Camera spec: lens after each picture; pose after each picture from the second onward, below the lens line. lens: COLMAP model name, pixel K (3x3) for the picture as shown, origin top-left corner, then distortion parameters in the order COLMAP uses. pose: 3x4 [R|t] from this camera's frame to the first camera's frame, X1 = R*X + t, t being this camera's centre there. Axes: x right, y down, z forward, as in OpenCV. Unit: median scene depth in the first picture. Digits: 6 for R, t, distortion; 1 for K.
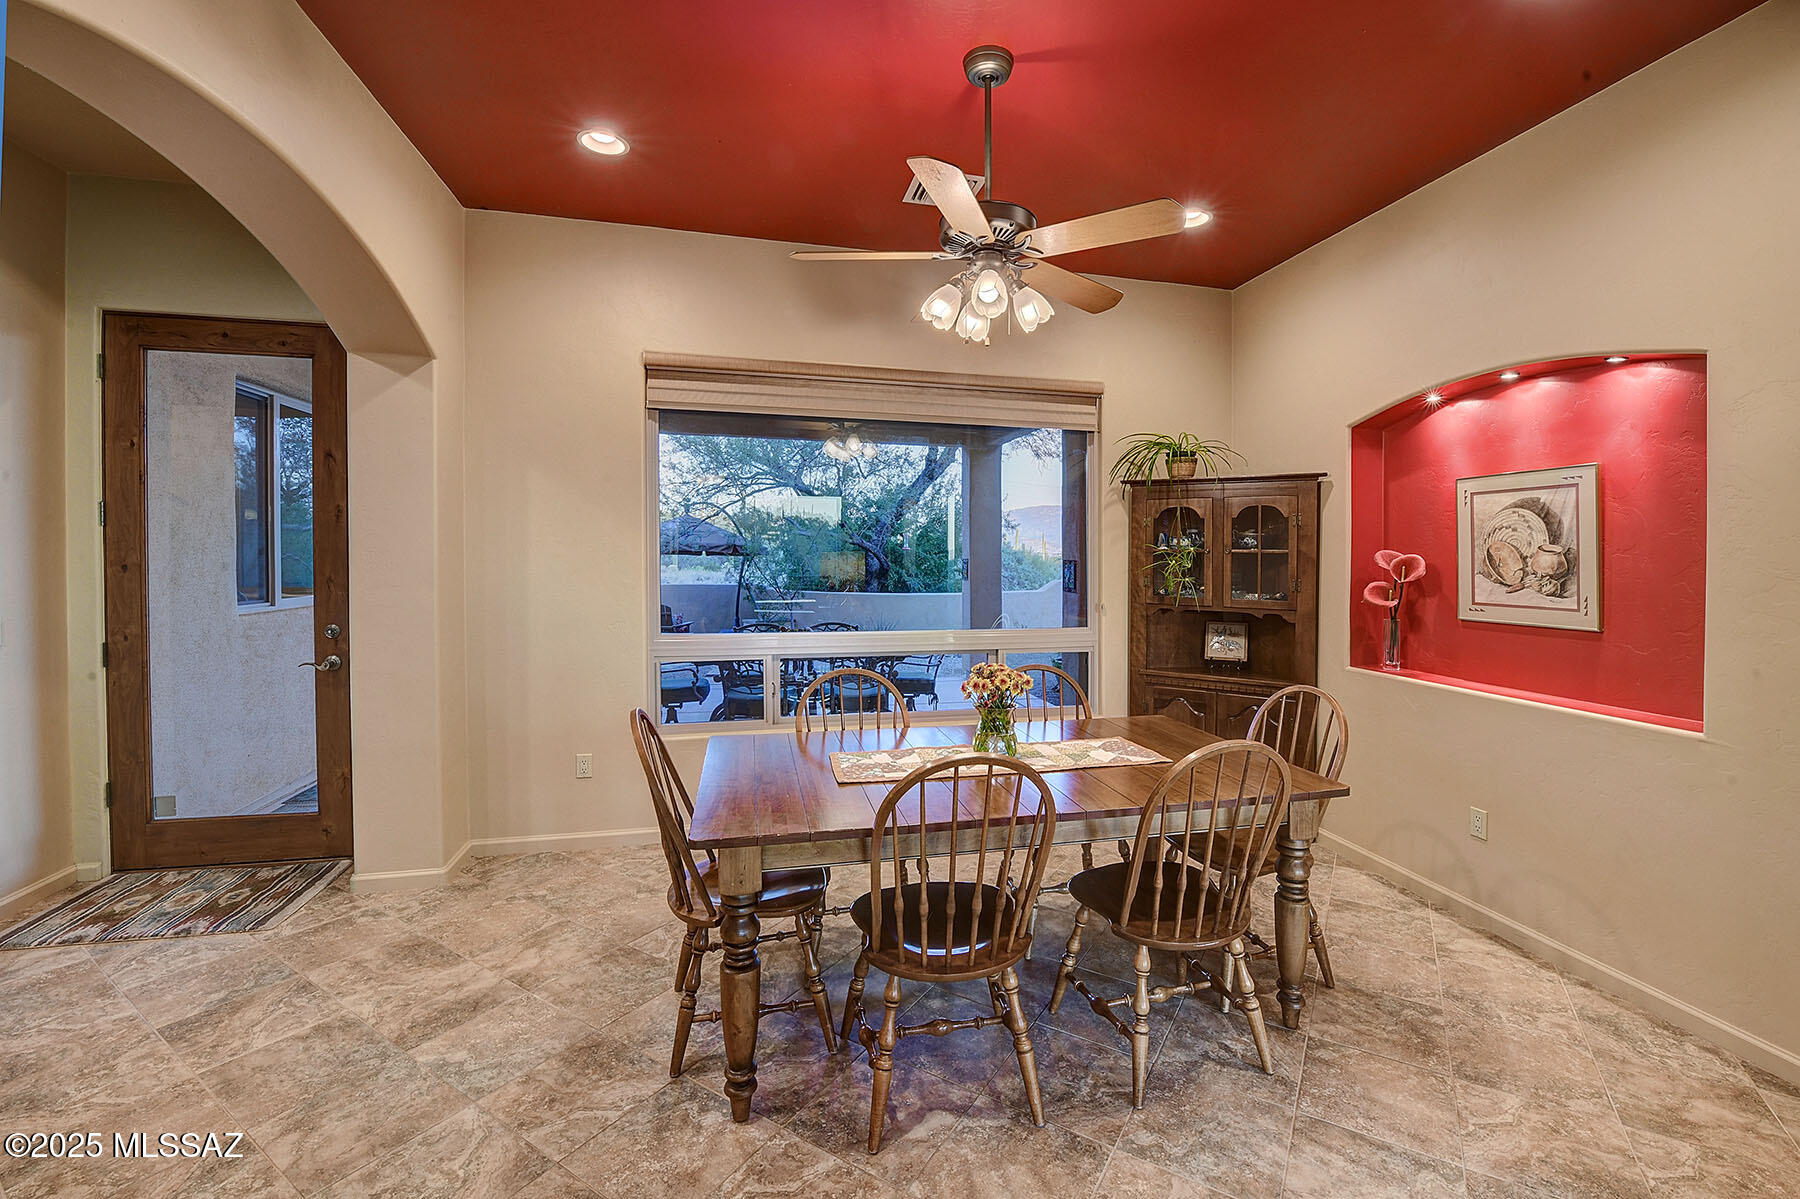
lens RADIAL K [[748.2, 0, 938.7], [0, 748.2, 566.4], [0, 0, 1]] dist [-0.016847, -0.000110]
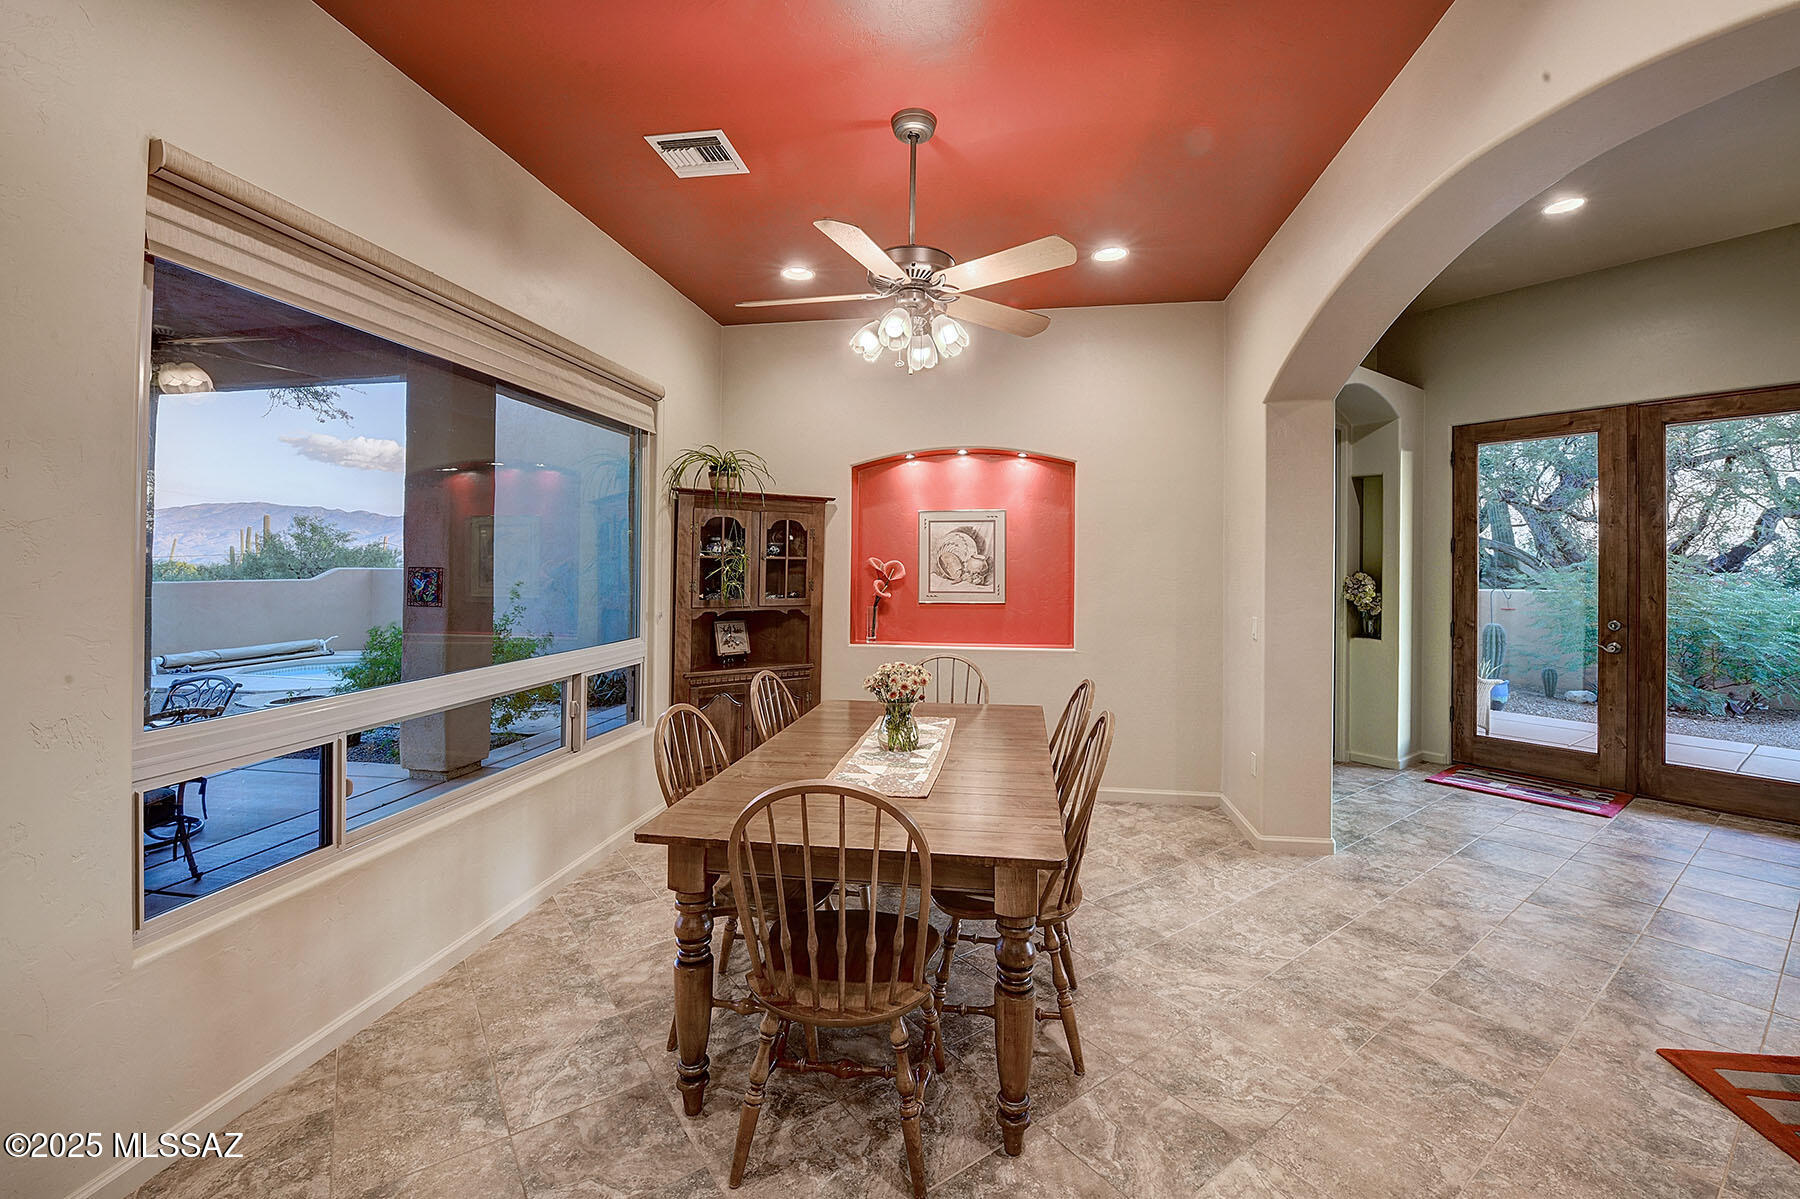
lens RADIAL K [[734.0, 0, 893.2], [0, 734.0, 557.2], [0, 0, 1]] dist [-0.000770, -0.000073]
pose [[0.403888, 0.000855, 0.914808, -0.671530], [0.014601, 0.999866, -0.007381, -0.012055], [-0.914692, 0.016338, 0.403822, 0.416273]]
